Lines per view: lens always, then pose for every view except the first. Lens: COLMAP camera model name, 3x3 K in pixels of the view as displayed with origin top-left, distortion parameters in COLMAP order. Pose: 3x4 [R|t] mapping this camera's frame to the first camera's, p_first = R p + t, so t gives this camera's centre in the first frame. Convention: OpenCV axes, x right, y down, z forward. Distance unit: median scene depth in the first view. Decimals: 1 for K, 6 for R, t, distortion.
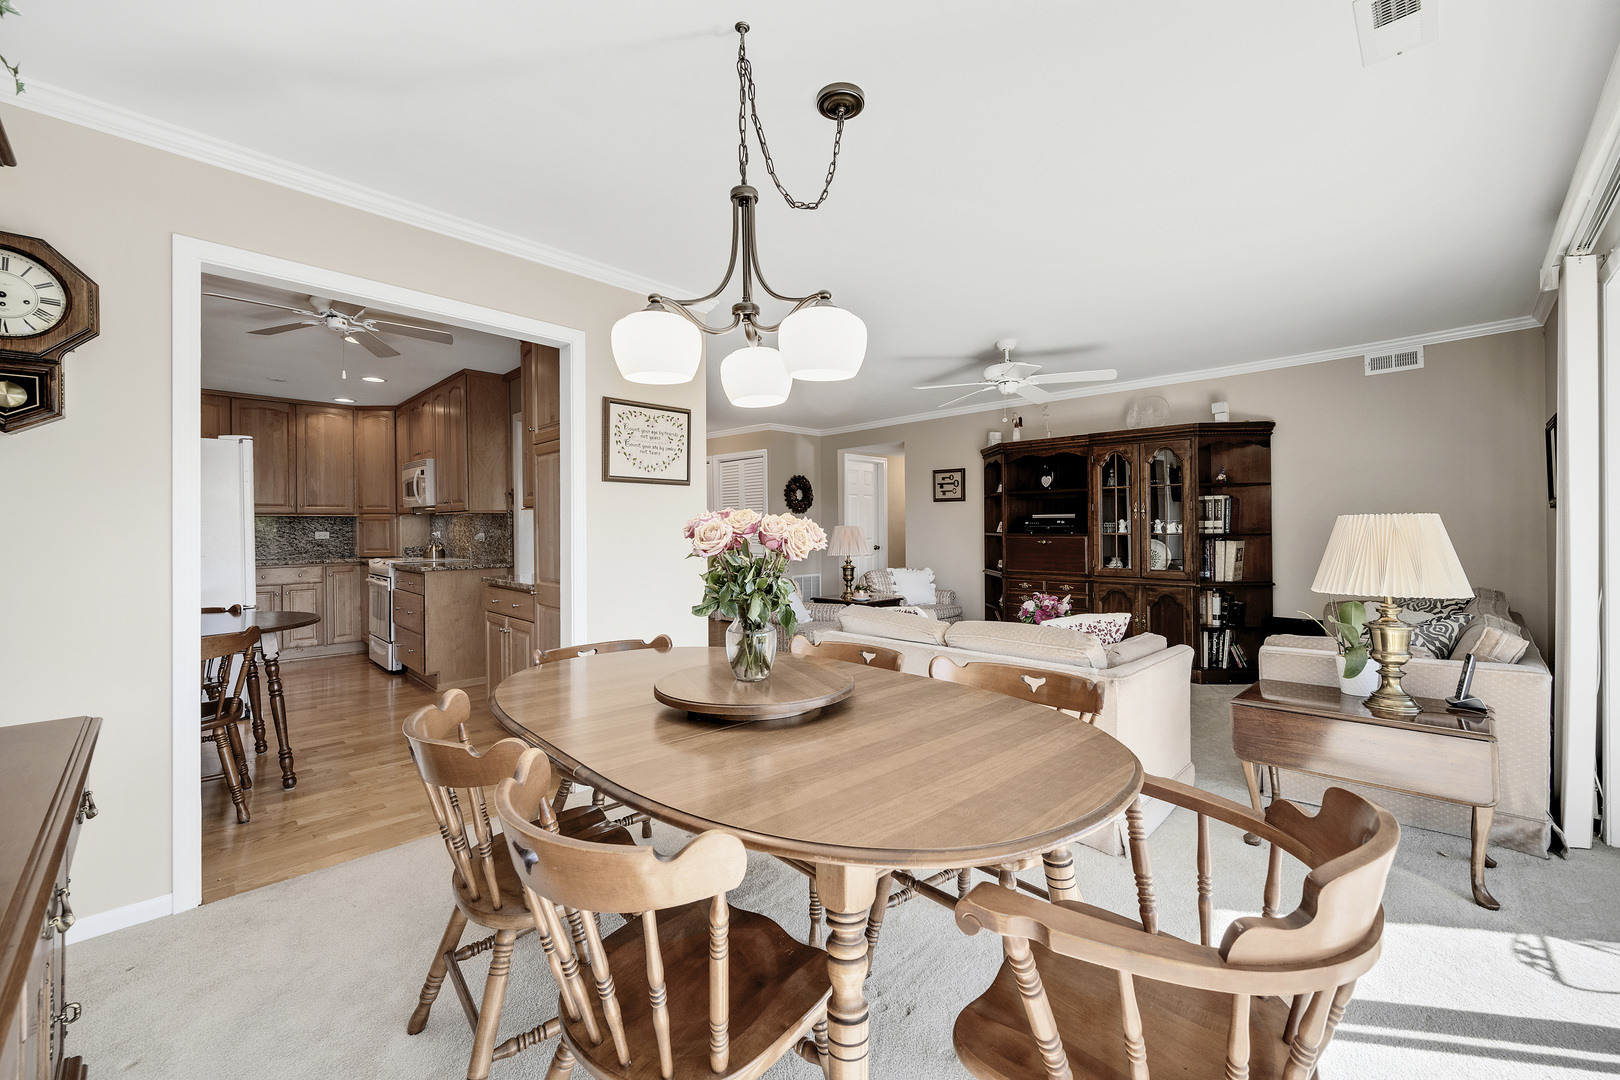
lens RADIAL K [[733.1, 0, 800.9], [0, 733.1, 523.2], [0, 0, 1]] dist [-0.001773, -0.000090]
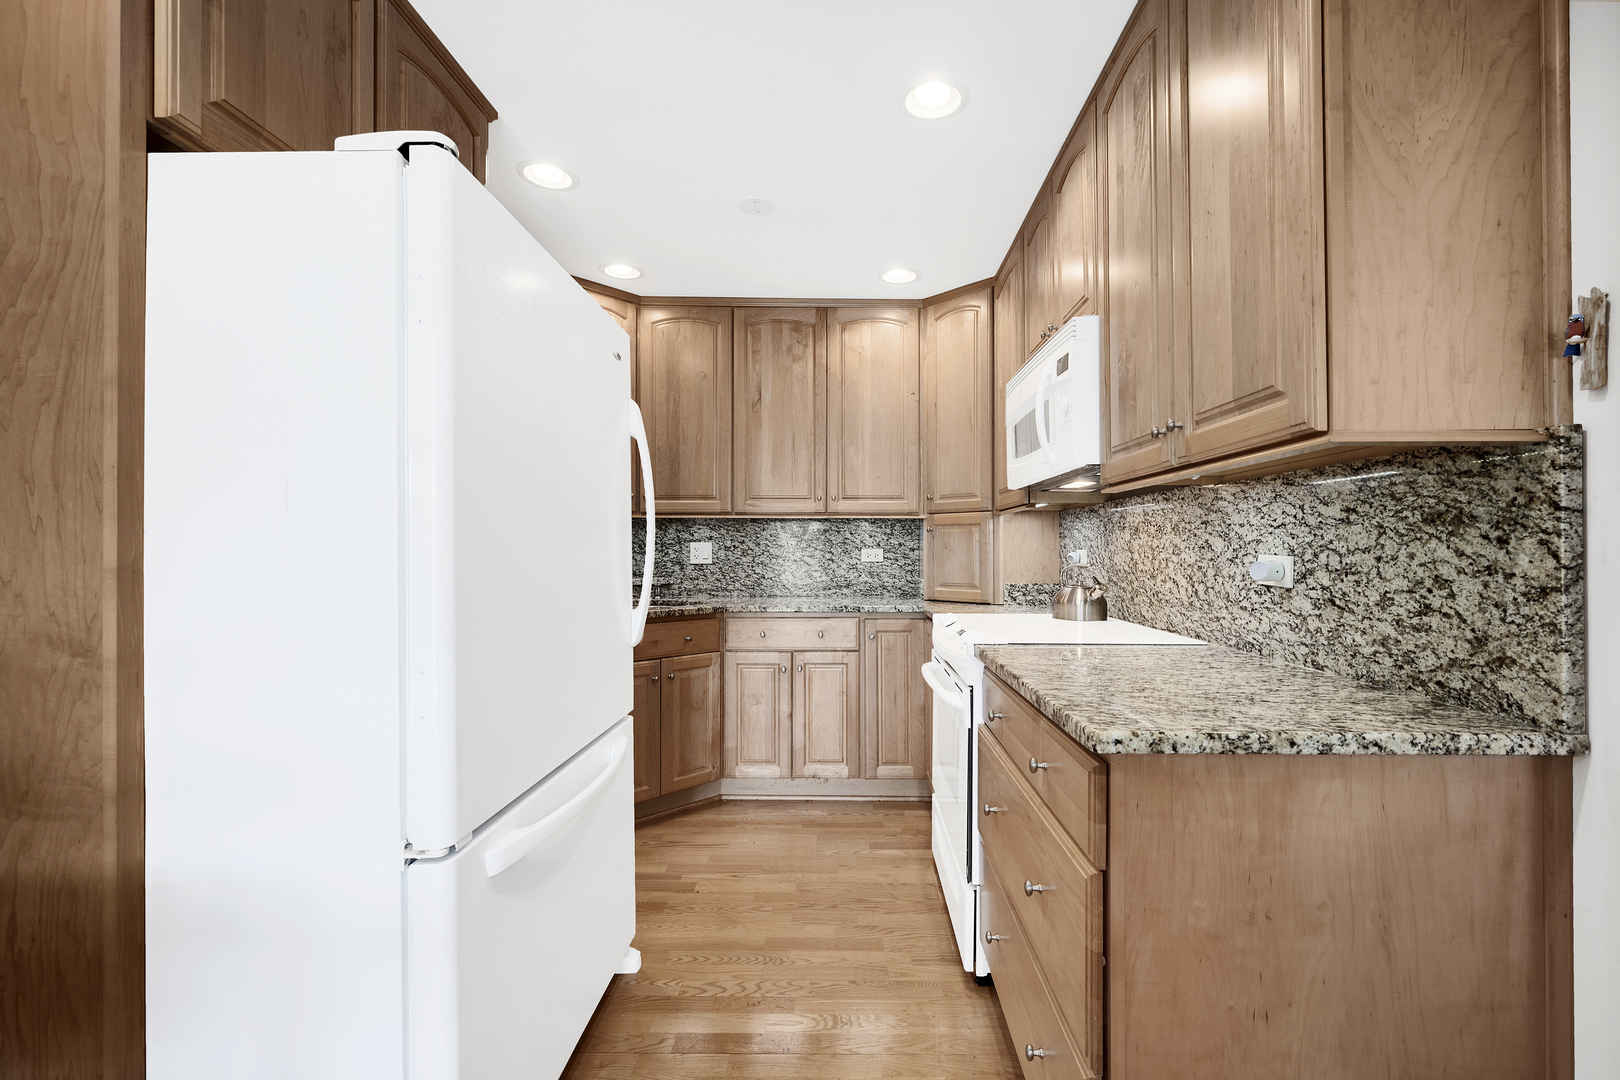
lens RADIAL K [[627.3, 0, 905.8], [0, 627.3, 548.4], [0, 0, 1]] dist [-0.000644, -0.000131]
pose [[0.795286, 0.007595, -0.606187, -0.372558], [-0.005953, 0.999971, 0.004718, 0.009877], [0.606205, -0.000143, 0.795308, 0.682578]]
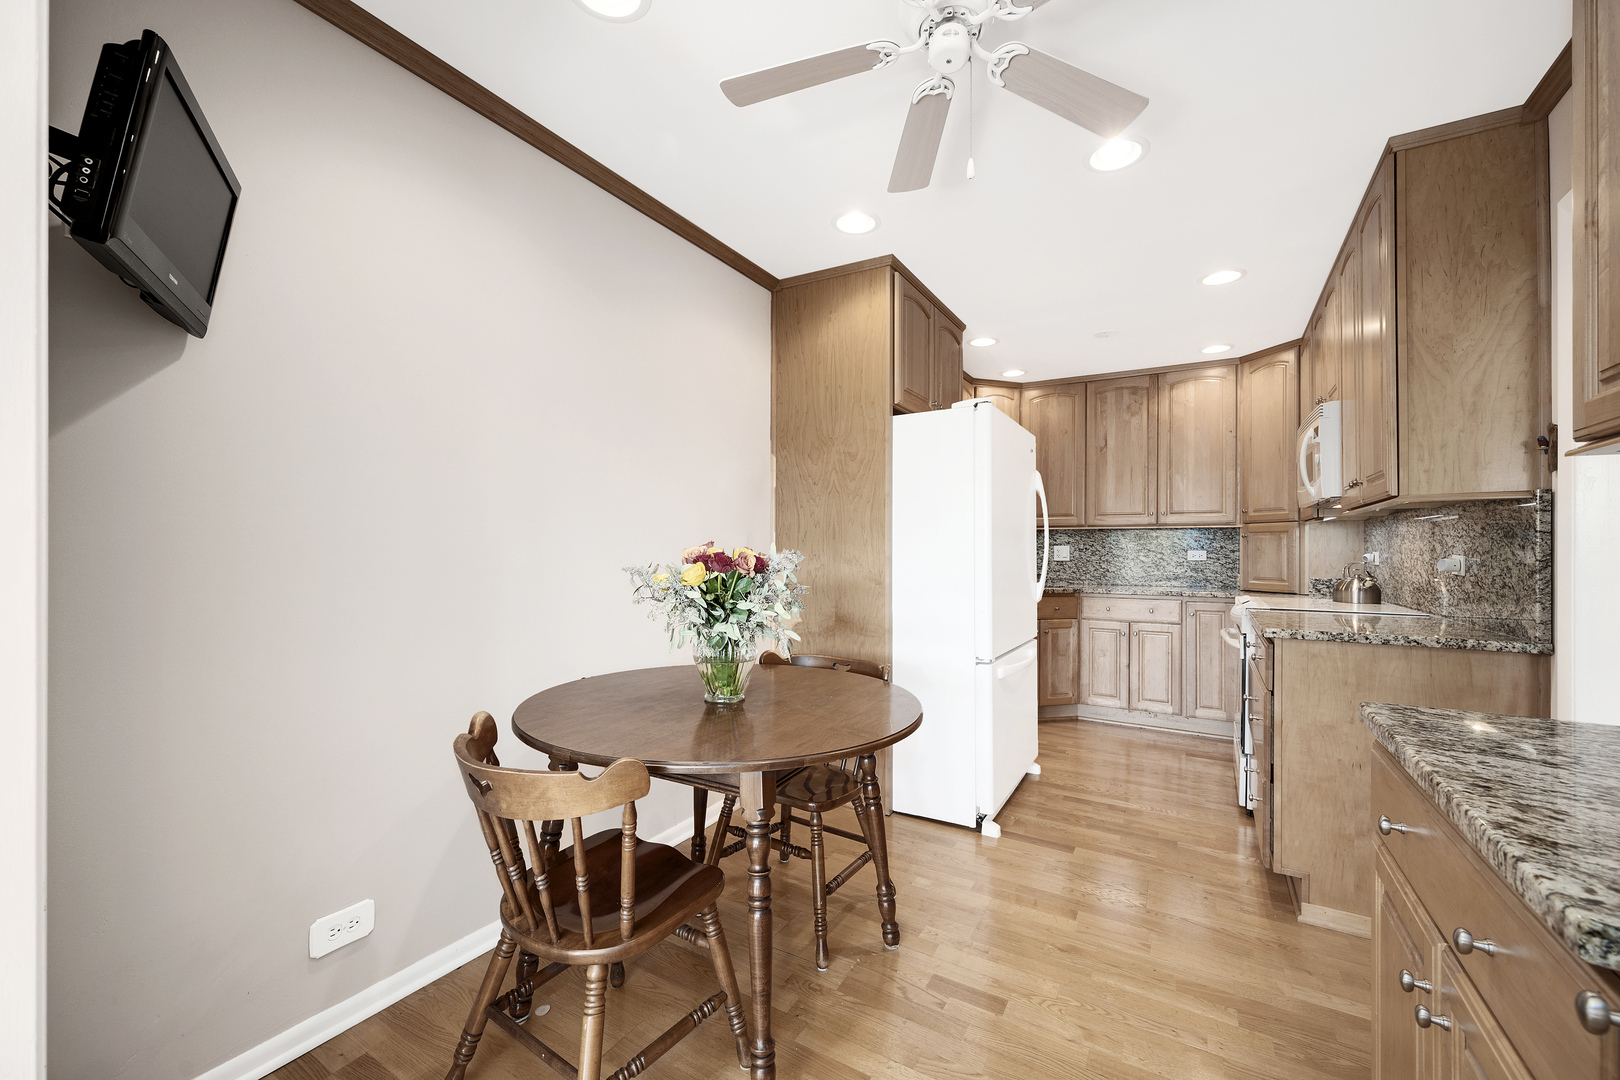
lens RADIAL K [[636.1, 0, 841.3], [0, 636.1, 551.6], [0, 0, 1]] dist [-0.000571, -0.000152]
pose [[0.302845, 0.011317, -0.952973, -0.184394], [-0.004226, 0.999936, 0.010532, 0.008363], [0.953030, 0.000838, 0.302873, 0.516775]]
